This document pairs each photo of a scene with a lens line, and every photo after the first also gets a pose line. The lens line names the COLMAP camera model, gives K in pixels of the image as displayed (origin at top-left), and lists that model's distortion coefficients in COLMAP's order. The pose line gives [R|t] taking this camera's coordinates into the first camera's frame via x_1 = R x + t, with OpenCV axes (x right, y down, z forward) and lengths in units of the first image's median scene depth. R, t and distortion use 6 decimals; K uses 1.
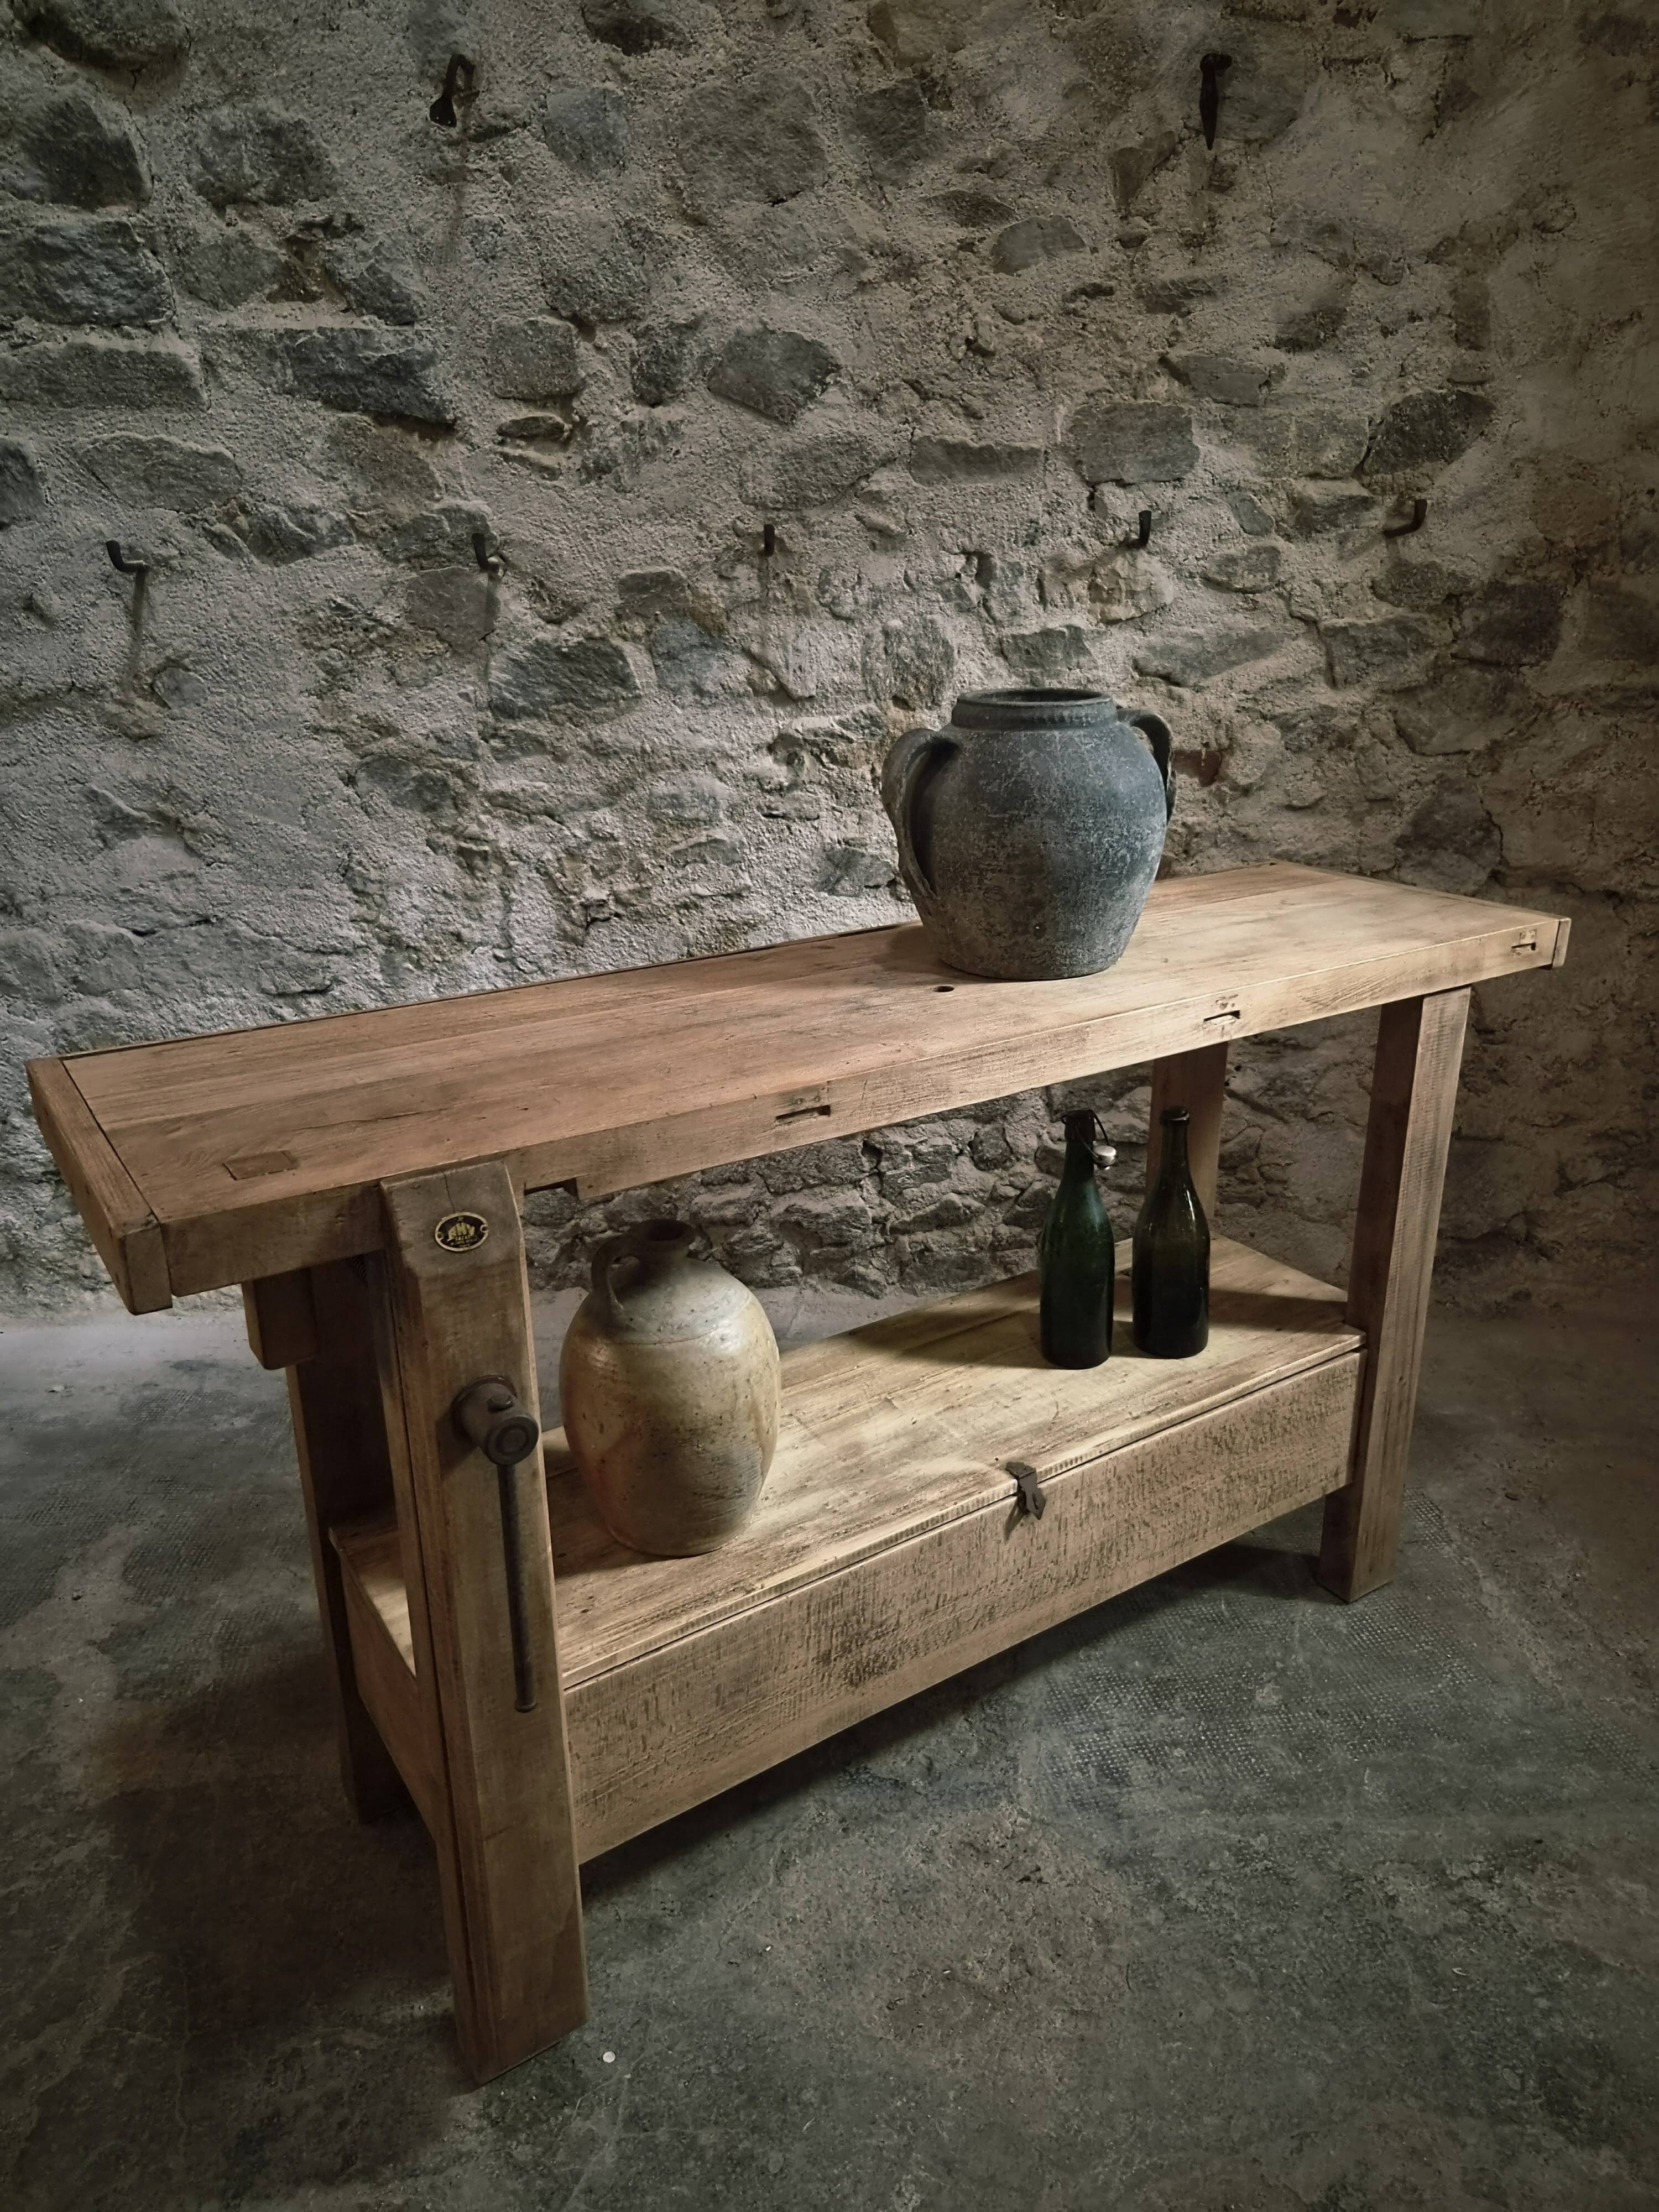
lens RADIAL K [[1496.5, 0, 842.0], [0, 1496.5, 1098.1], [0, 0, 1]] dist [0.061824, -0.048607]
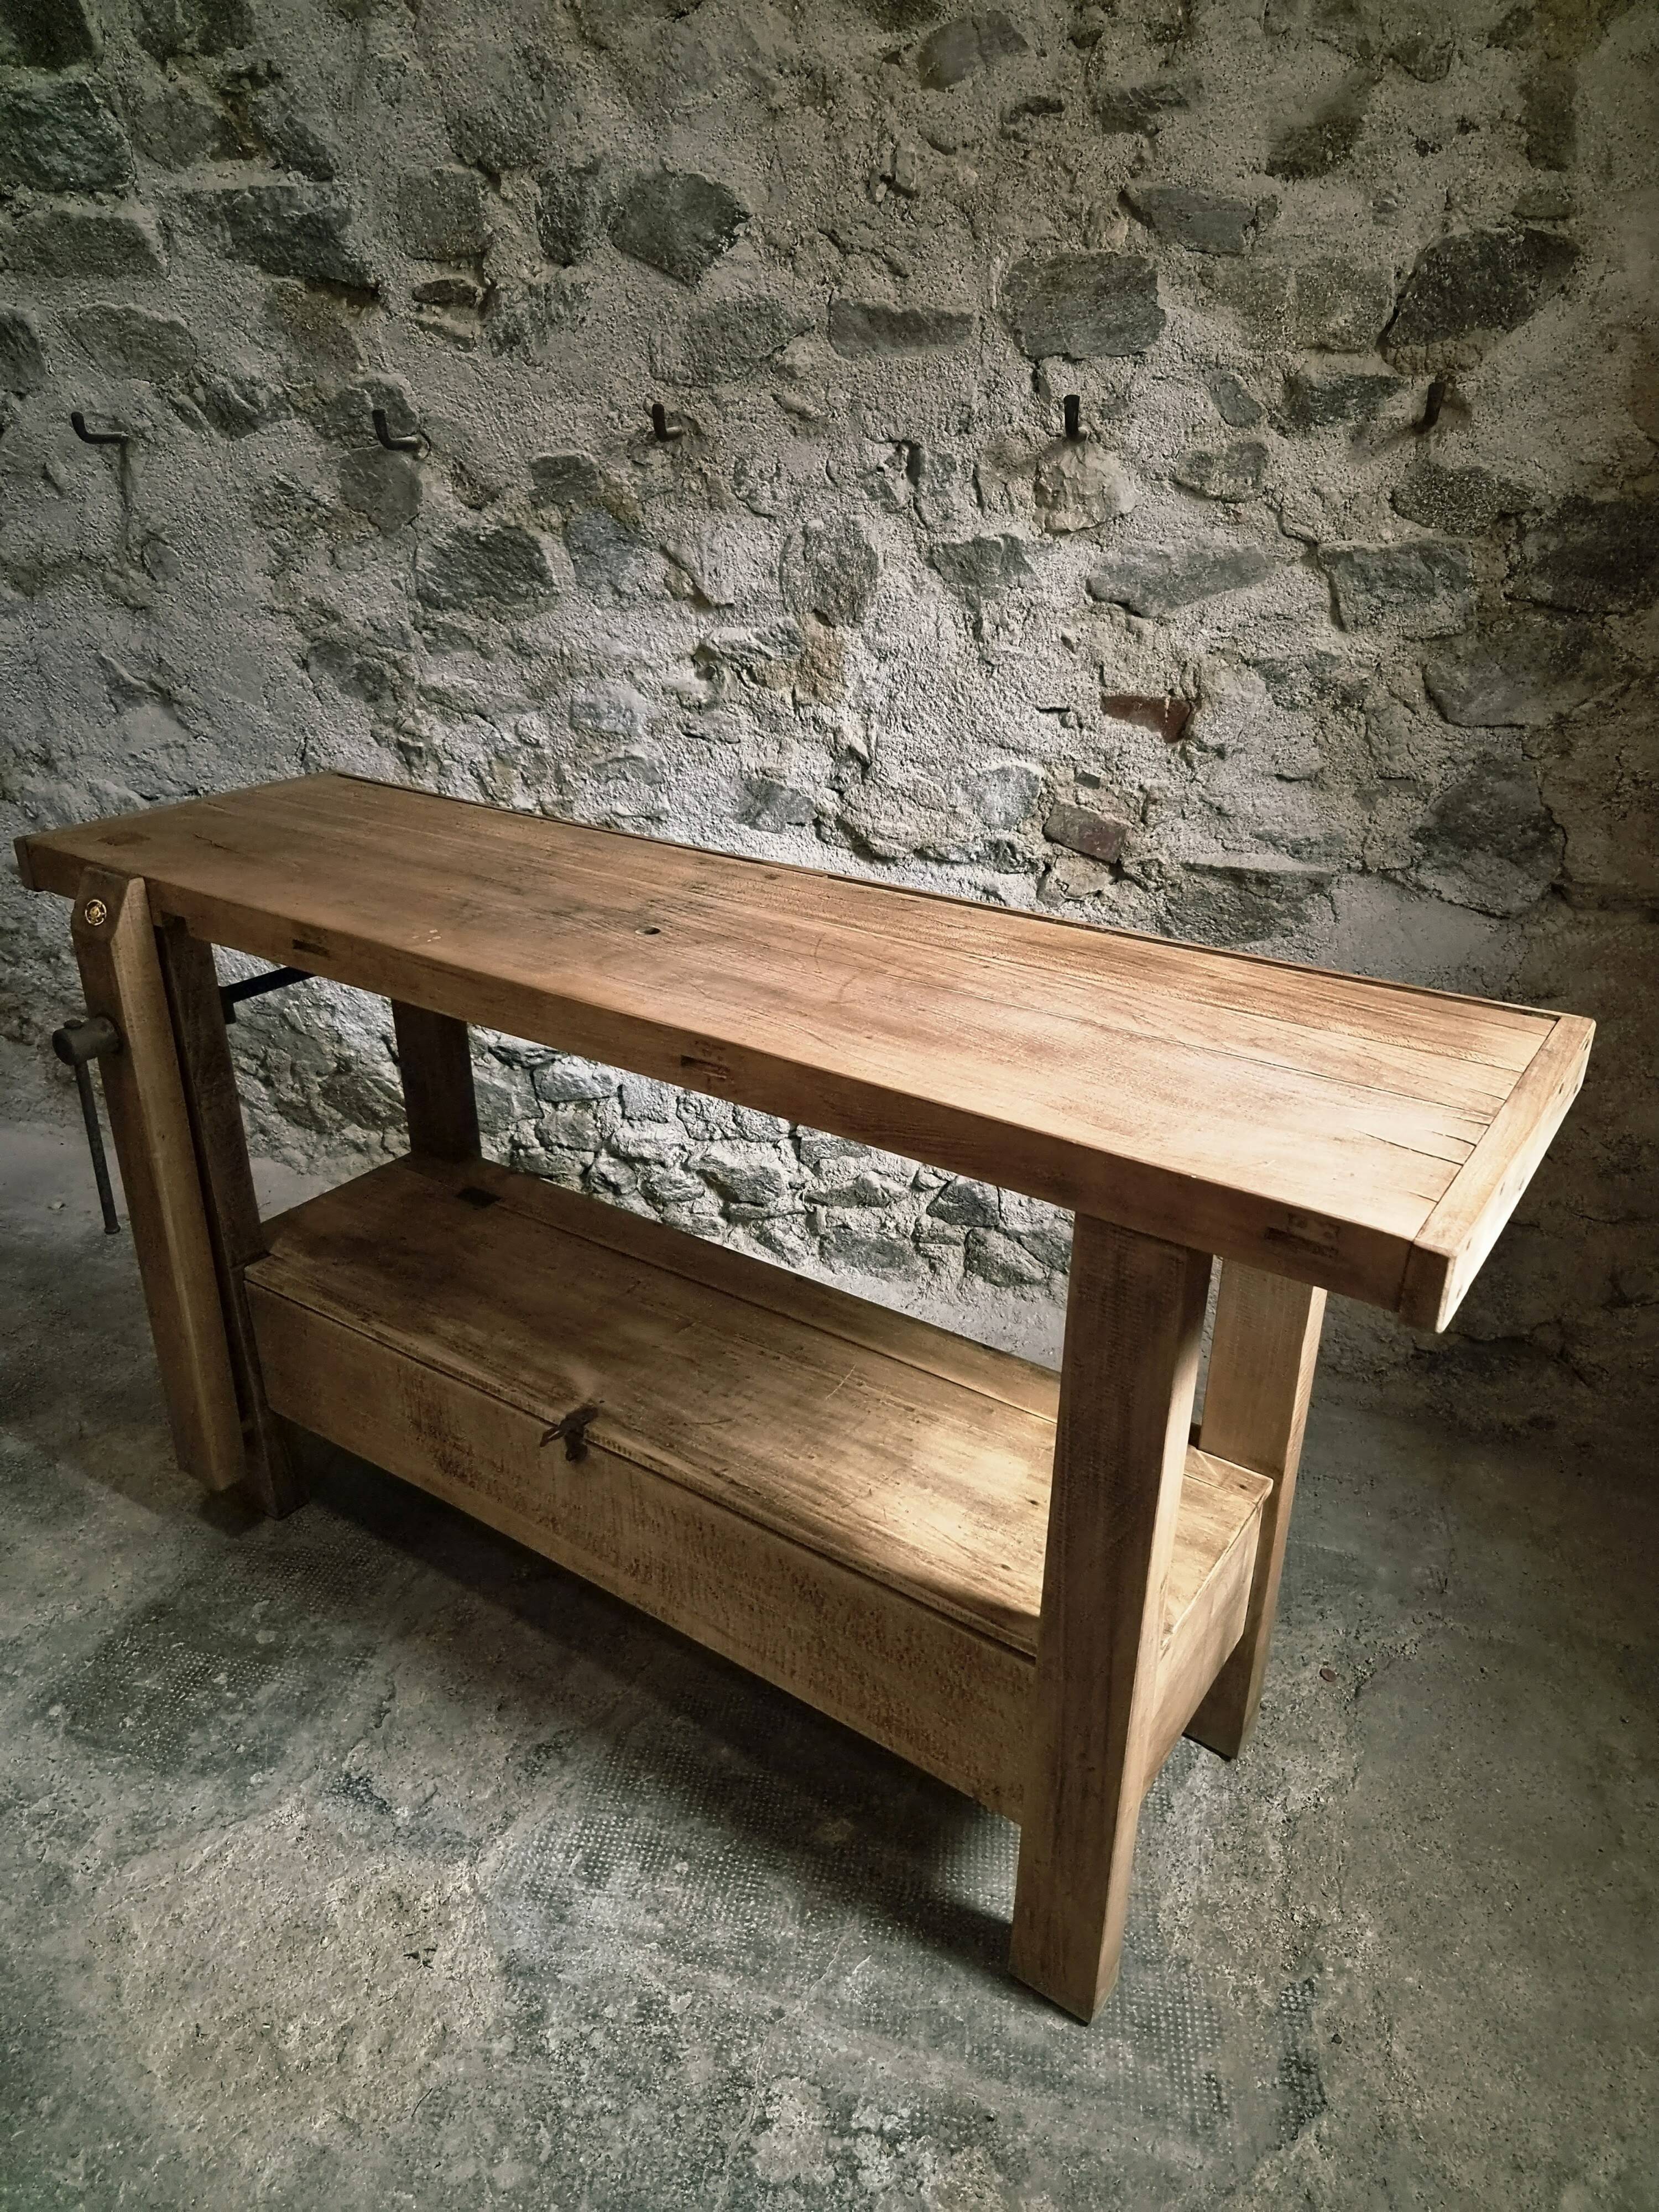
lens RADIAL K [[1496.5, 0, 839.0], [0, 1496.5, 1104.1], [0, 0, 1]] dist [0.061824, -0.048607]
pose [[0.934998, 0.159750, -0.316637, 0.380320], [-0.129623, 0.984968, 0.114173, -0.088067], [0.330116, -0.065708, 0.941651, 0.166494]]
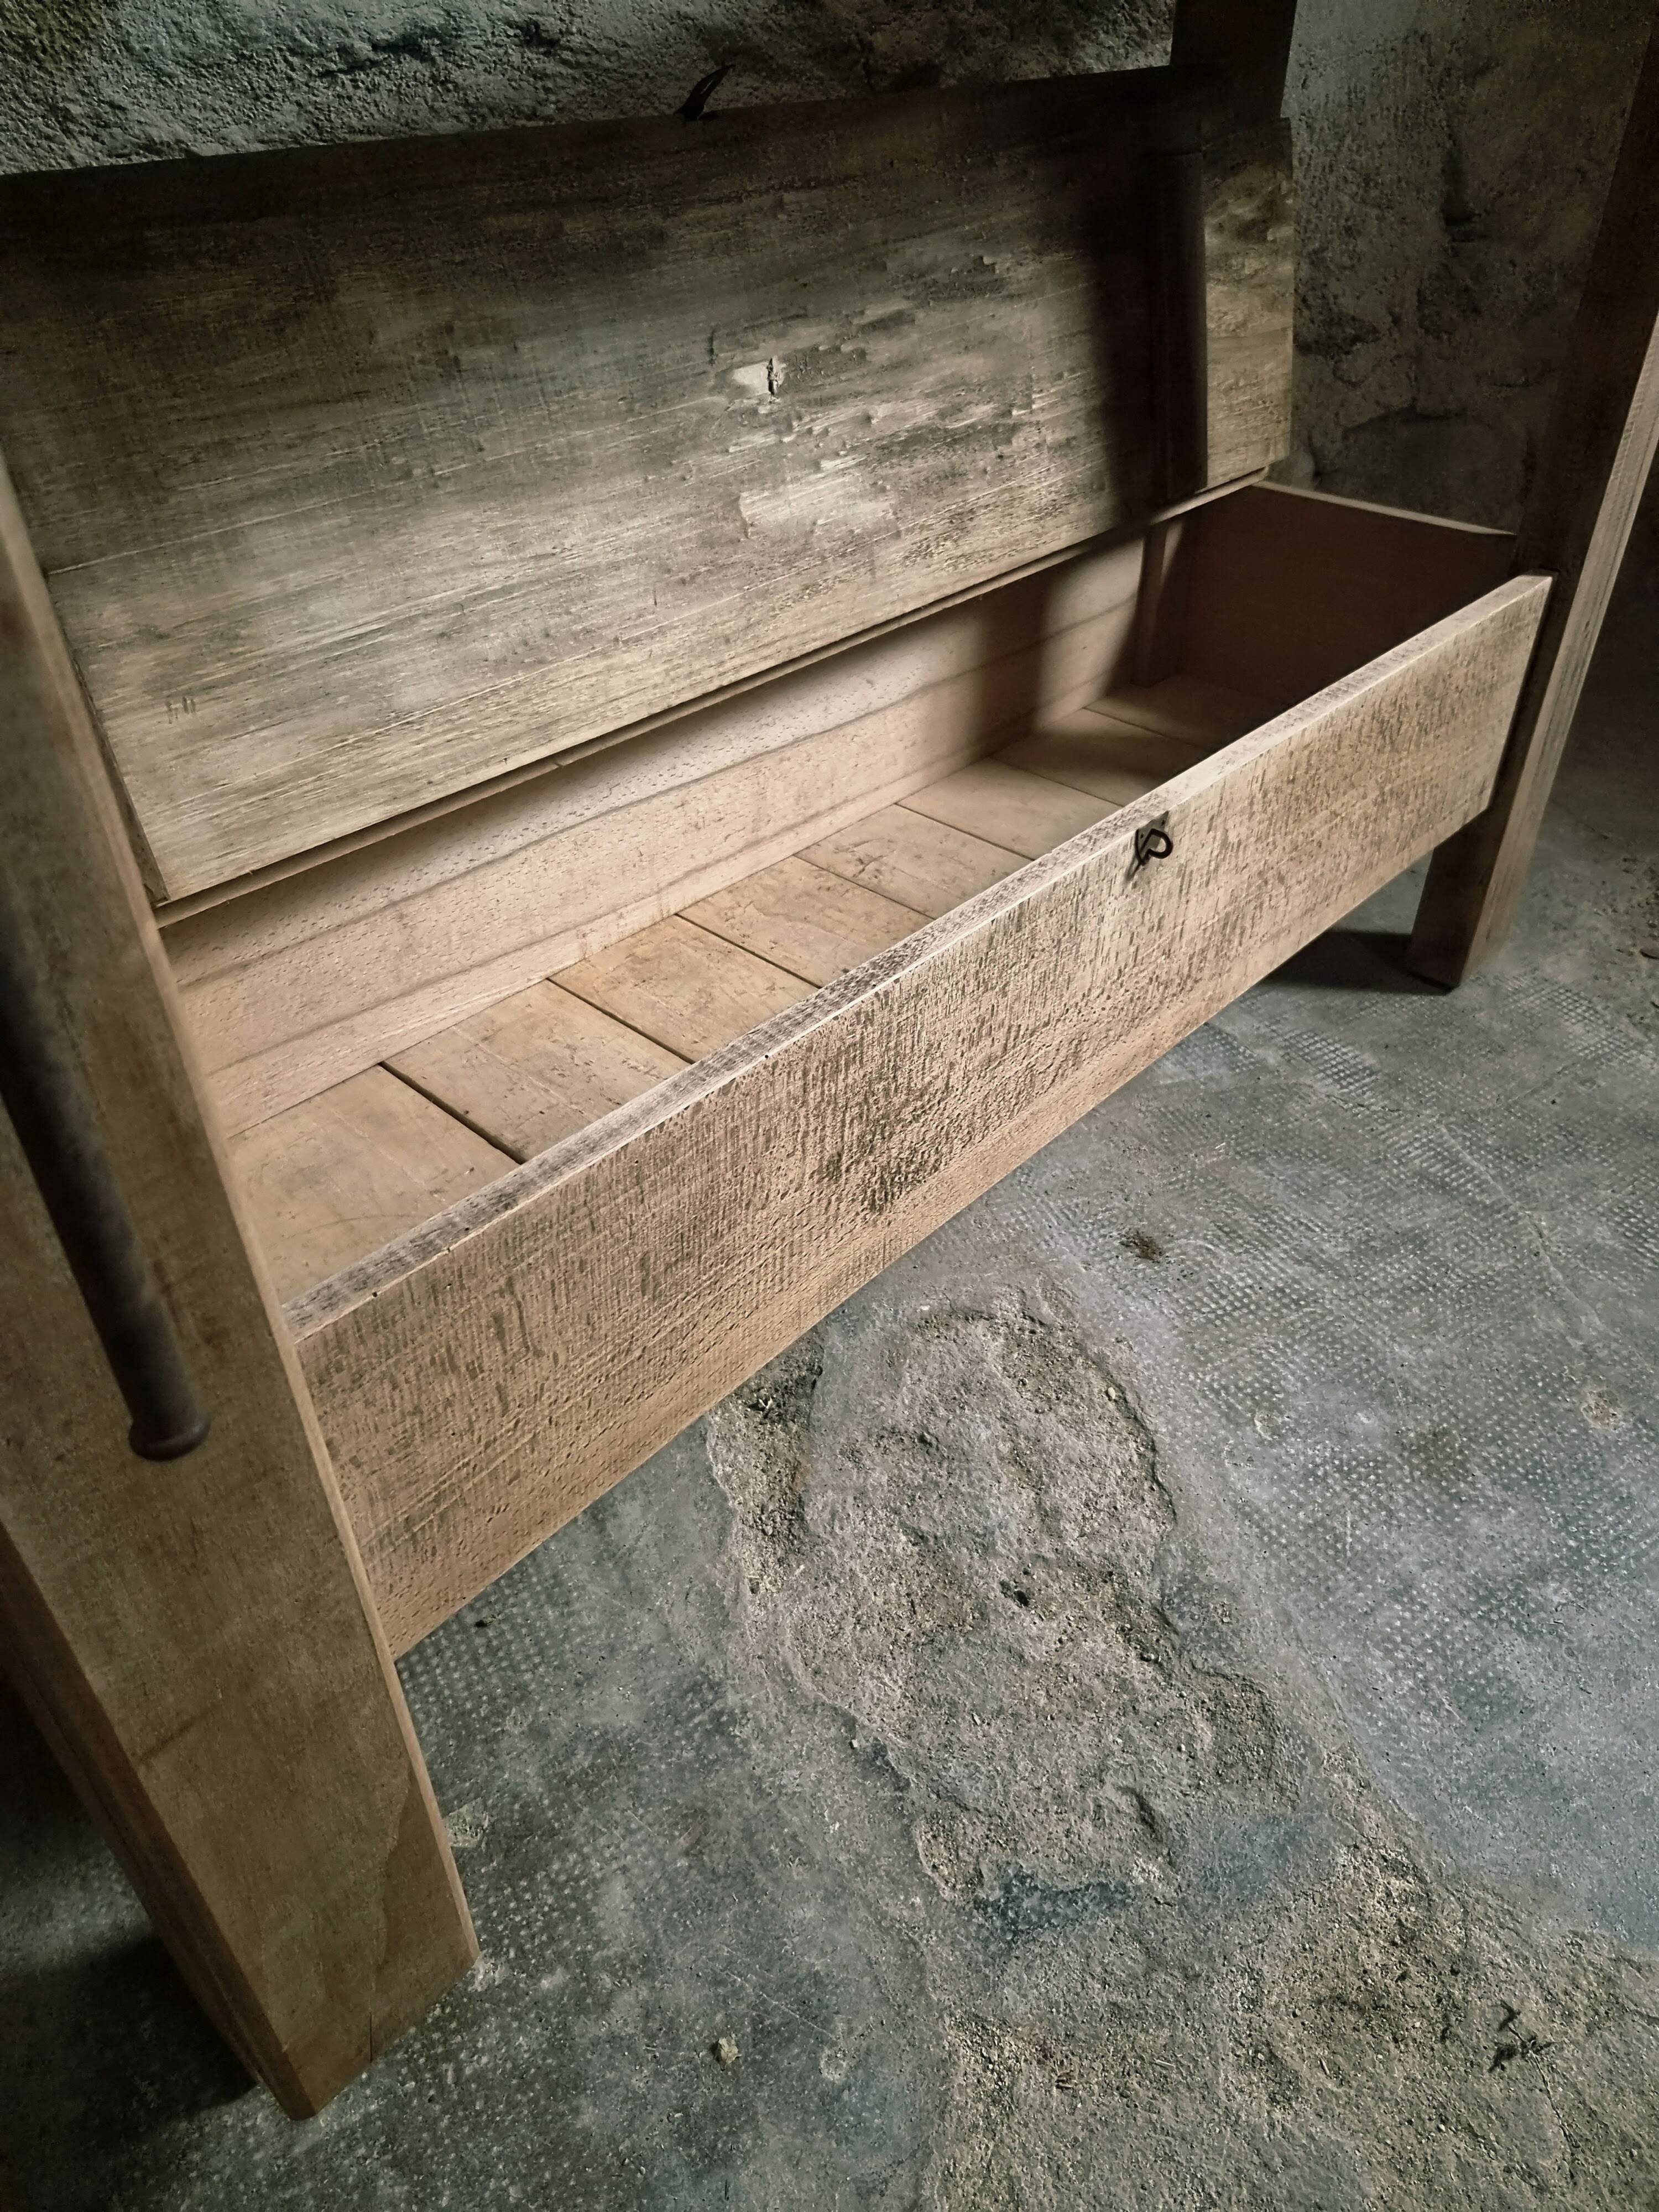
lens RADIAL K [[1496.5, 0, 841.4], [0, 1496.5, 1097.6], [0, 0, 1]] dist [0.061824, -0.048607]
pose [[0.922445, -0.225601, 0.313368, -0.084150], [0.118818, 0.938029, 0.325551, 0.065536], [-0.367393, -0.263070, 0.892086, 0.503337]]
